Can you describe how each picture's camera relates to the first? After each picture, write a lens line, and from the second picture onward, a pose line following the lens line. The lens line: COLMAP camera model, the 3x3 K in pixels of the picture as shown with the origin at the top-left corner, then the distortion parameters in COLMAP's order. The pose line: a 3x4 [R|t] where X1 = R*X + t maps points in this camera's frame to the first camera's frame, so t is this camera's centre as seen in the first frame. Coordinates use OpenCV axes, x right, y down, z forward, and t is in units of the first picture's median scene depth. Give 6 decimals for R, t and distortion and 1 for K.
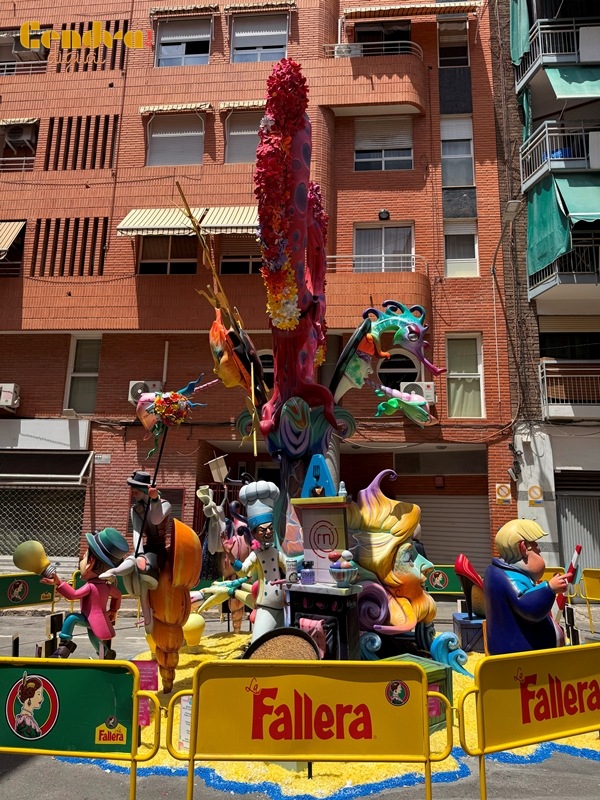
lens RADIAL K [[563.3, 0, 295.6], [0, 563.3, 397.7], [0, 0, 1]] dist [0.058883, -0.101655]
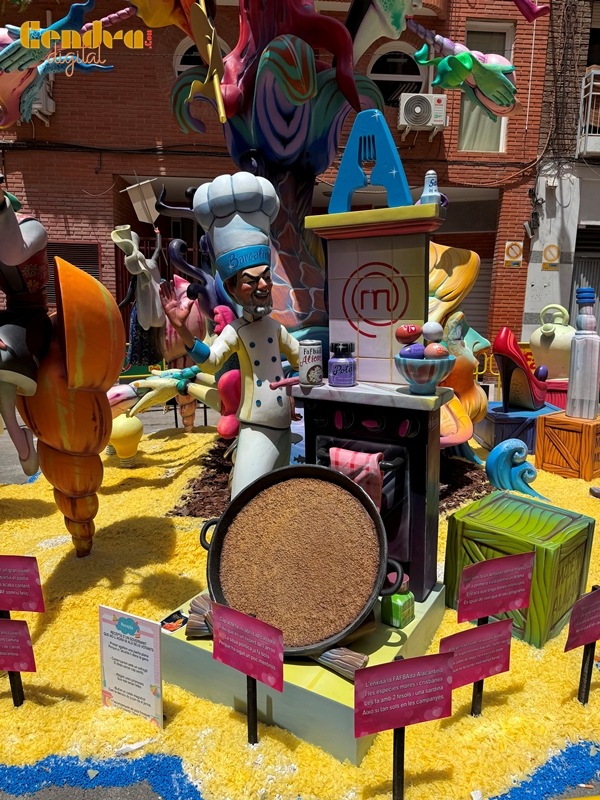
lens RADIAL K [[570.1, 0, 326.9], [0, 570.1, 398.7], [0, 0, 1]] dist [0.083033, -0.099863]
pose [[0.987072, -0.022237, 0.158726, -0.052636], [-0.040028, 0.924746, 0.378475, 0.101578], [-0.155198, -0.379935, 0.911901, 0.368857]]
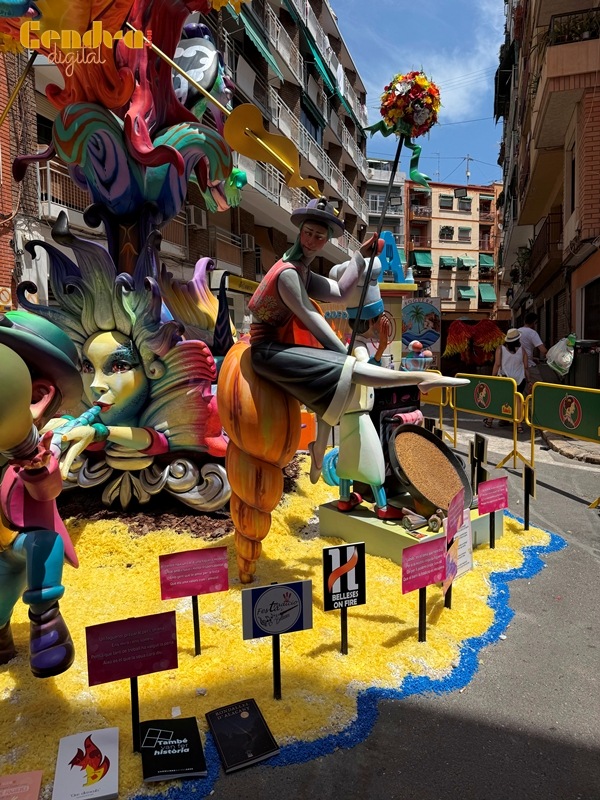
lens RADIAL K [[563.3, 0, 295.6], [0, 563.3, 397.7], [0, 0, 1]] dist [0.058883, -0.101655]
pose [[0.226587, -0.106323, 0.968170, -0.614943], [-0.188003, 0.970556, 0.150585, 0.178236], [-0.955674, -0.216139, 0.199926, 0.681410]]
